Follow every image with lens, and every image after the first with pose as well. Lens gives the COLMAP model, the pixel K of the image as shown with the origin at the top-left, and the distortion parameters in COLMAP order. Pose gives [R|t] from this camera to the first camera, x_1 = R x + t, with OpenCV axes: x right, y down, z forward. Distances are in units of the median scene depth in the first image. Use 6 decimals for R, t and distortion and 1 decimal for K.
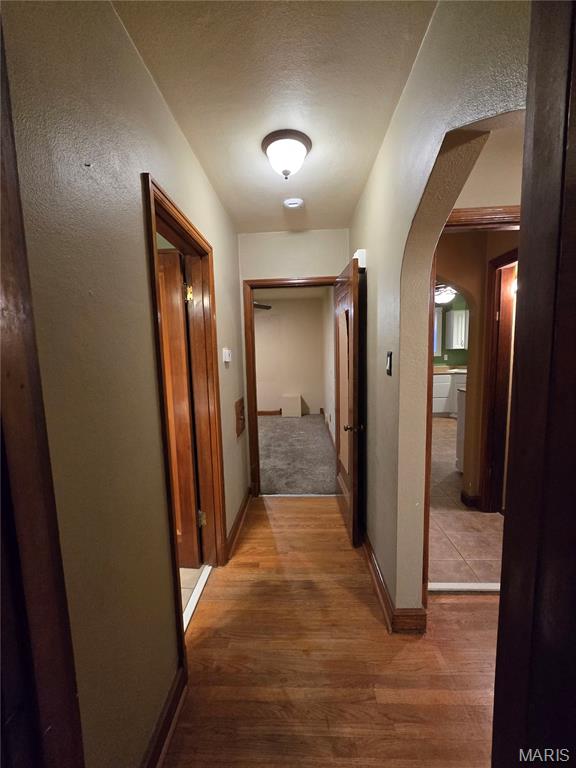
lens RADIAL K [[313.2, 0, 288.8], [0, 313.2, 383.3], [0, 0, 1]] dist [-0.003671, 0.000385]
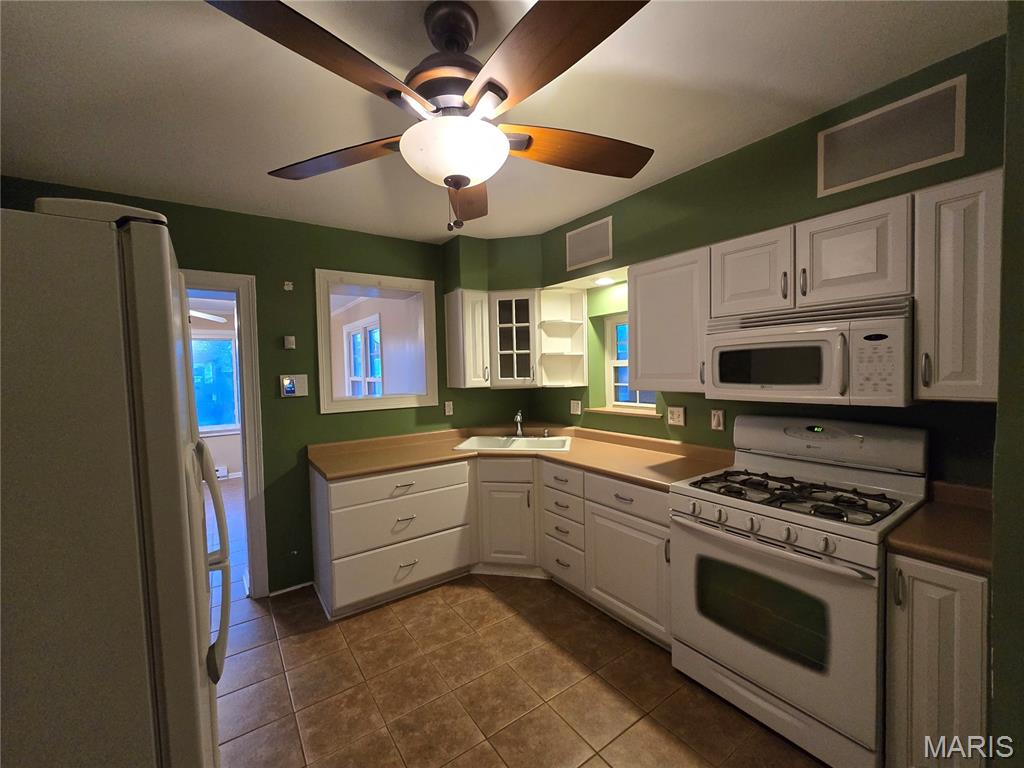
lens RADIAL K [[417.6, 0, 511.4], [0, 417.6, 384.9], [0, 0, 1]] dist [-0.003671, 0.000385]
pose [[0.790798, -0.013746, 0.611923, 0.245105], [0.067240, 0.995648, -0.064529, -0.073335], [-0.608373, 0.092175, 0.788281, 0.541025]]
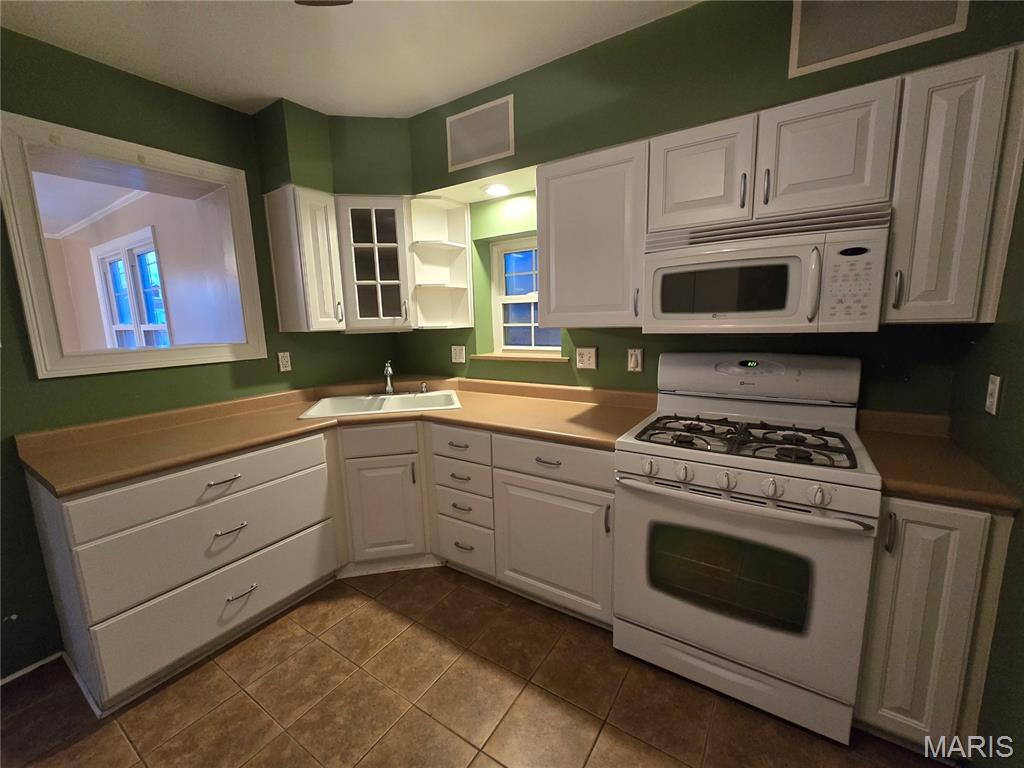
lens RADIAL K [[417.6, 0, 511.7], [0, 417.6, 384.5], [0, 0, 1]] dist [-0.003671, 0.000385]
pose [[0.511201, -0.122562, 0.850678, 0.287022], [0.105706, 0.991231, 0.079290, -0.071080], [-0.852936, 0.049388, 0.519673, 0.638187]]
